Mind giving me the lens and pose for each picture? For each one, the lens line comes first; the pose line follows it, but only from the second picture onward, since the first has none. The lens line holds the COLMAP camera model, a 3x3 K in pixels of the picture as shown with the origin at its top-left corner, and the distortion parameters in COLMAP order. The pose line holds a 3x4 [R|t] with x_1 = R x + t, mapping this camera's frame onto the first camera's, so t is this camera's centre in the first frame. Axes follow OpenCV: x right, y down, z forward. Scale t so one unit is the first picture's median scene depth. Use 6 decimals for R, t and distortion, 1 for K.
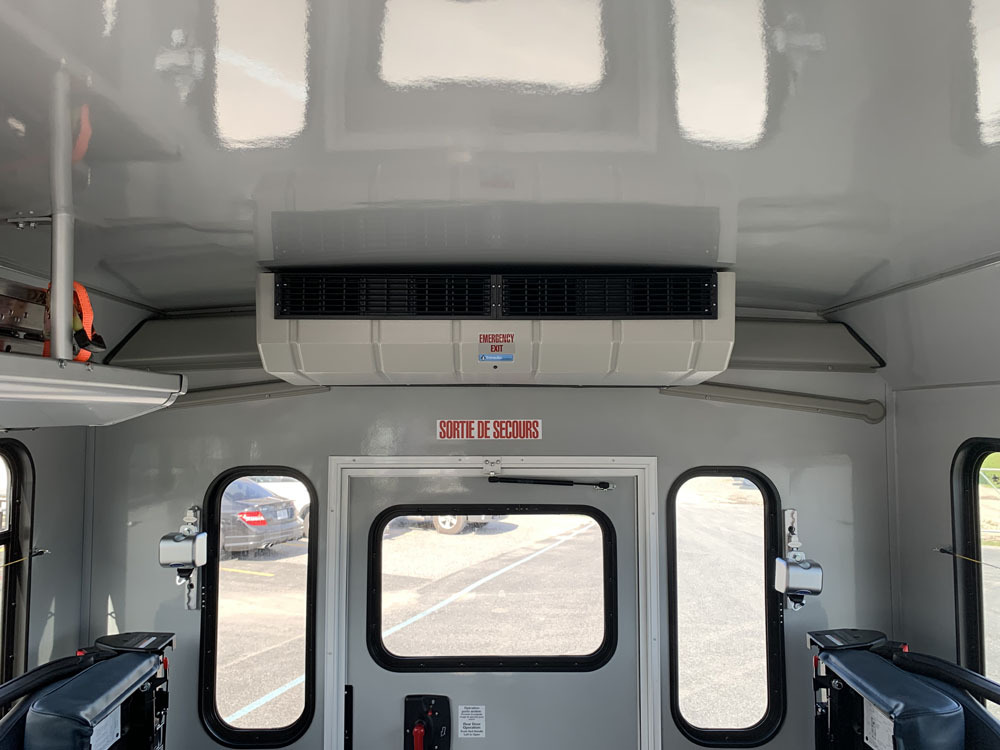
lens RADIAL K [[764.6, 0, 500.0], [0, 764.6, 375.0], [0, 0, 1]] dist [-0.005526, -0.001852]
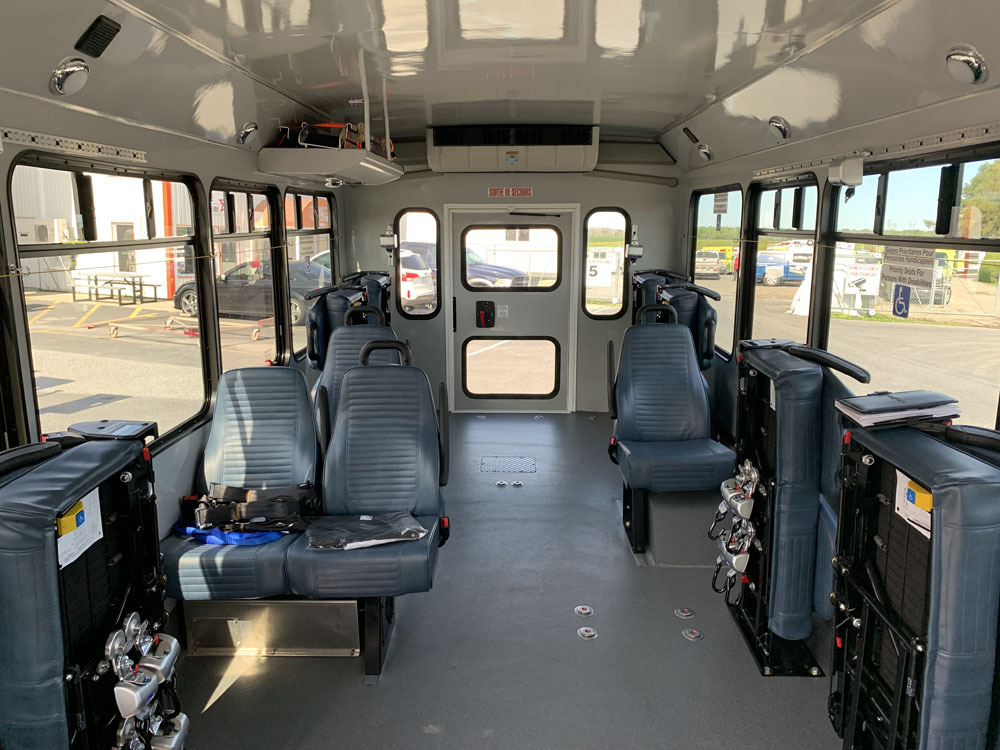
lens RADIAL K [[765.2, 0, 494.9], [0, 765.2, 370.4], [0, 0, 1]] dist [0.080349, -0.107038]
pose [[0.999221, 0.004006, -0.039252, 0.038088], [0.005492, 0.971031, 0.238890, 0.043379], [0.039072, -0.238919, 0.970253, -1.596633]]
